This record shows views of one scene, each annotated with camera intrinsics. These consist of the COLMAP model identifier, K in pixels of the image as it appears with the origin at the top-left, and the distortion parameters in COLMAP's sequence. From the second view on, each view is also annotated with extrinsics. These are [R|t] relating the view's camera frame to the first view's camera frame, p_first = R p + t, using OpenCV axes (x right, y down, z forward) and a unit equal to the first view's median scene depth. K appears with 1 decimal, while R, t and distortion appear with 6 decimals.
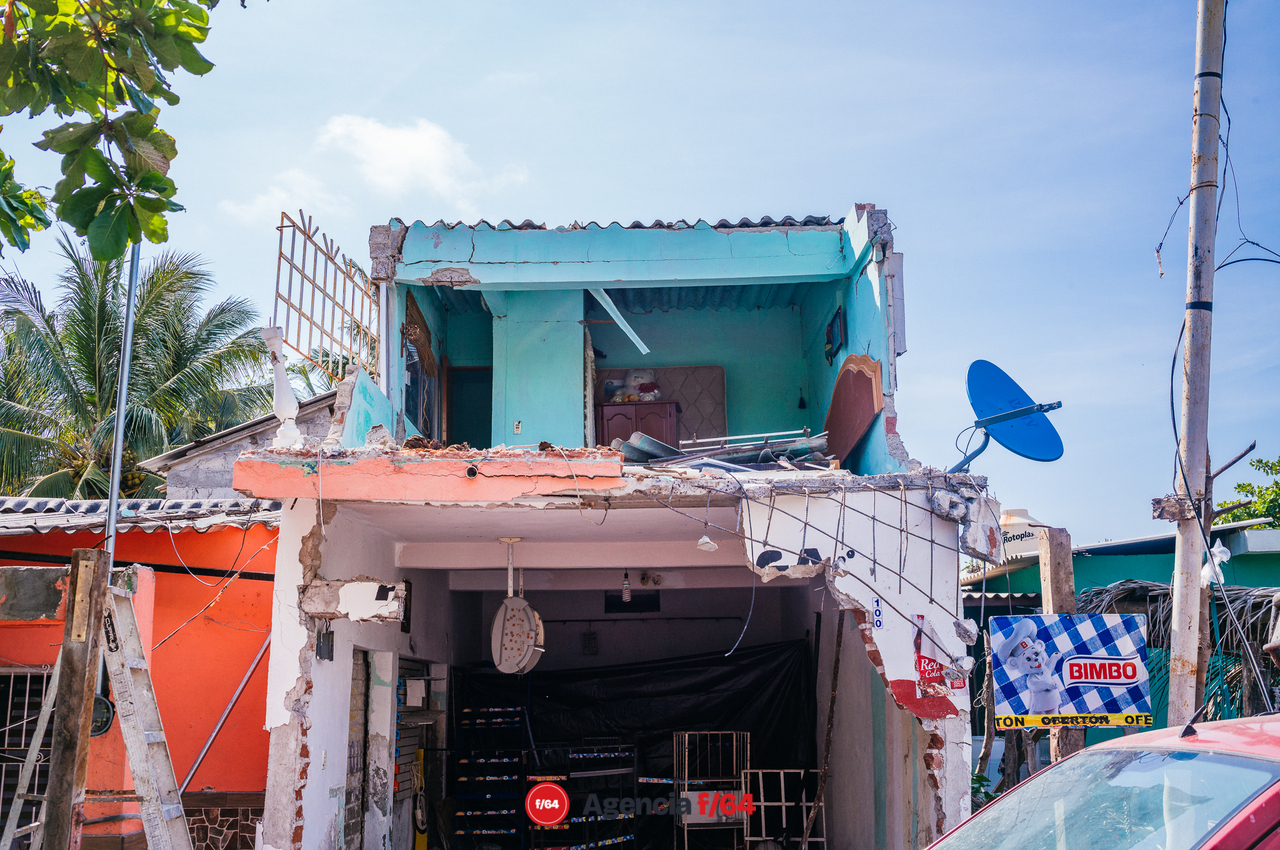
lens RADIAL K [[1280.1, 0, 640.0], [0, 1280.1, 425.0], [0, 0, 1]] dist [-0.129759, 0.190678]
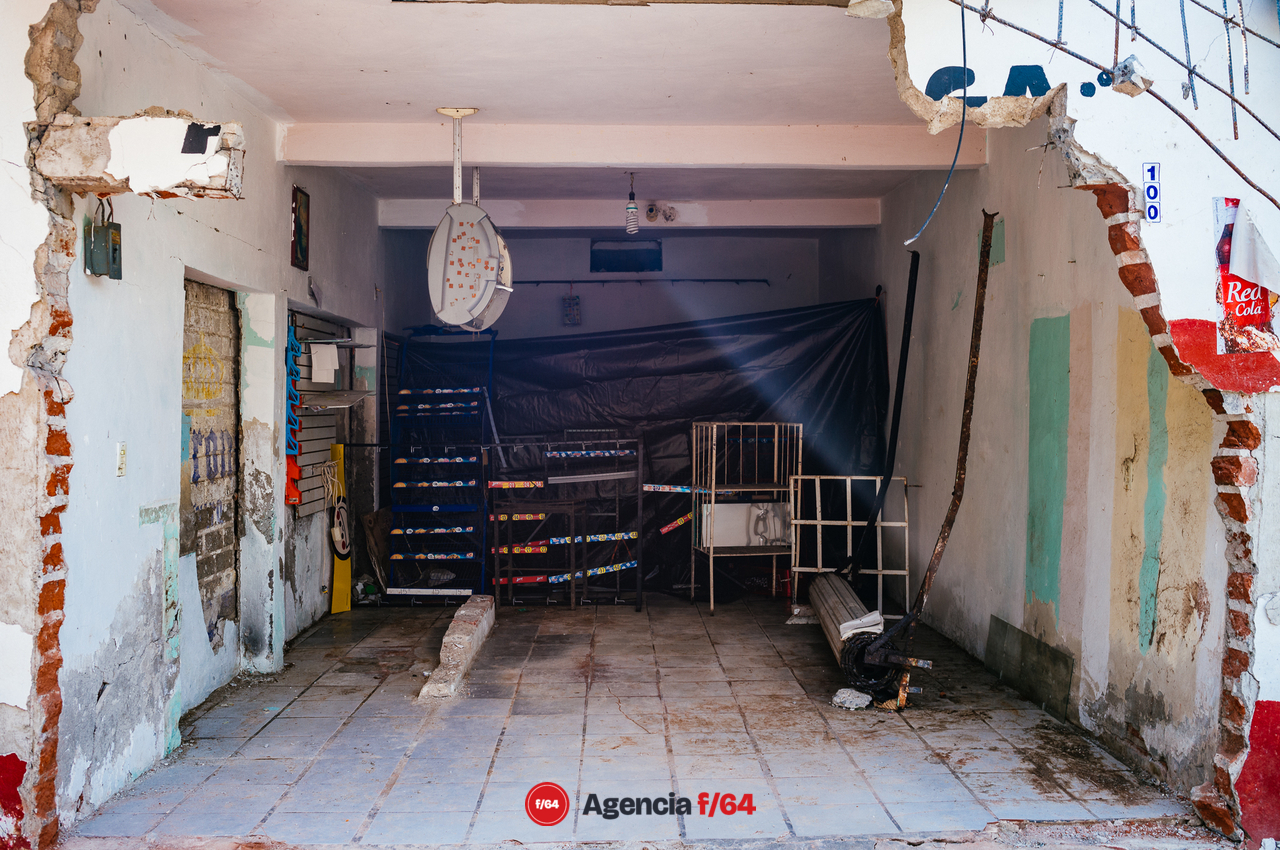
lens RADIAL K [[1280.1, 0, 640.0], [0, 1280.1, 425.0], [0, 0, 1]] dist [-0.129759, 0.190678]
pose [[0.999582, 0.008632, 0.027577, -0.028507], [-0.014711, 0.973420, 0.228554, 0.095719], [-0.024871, -0.228864, 0.973141, 0.364336]]
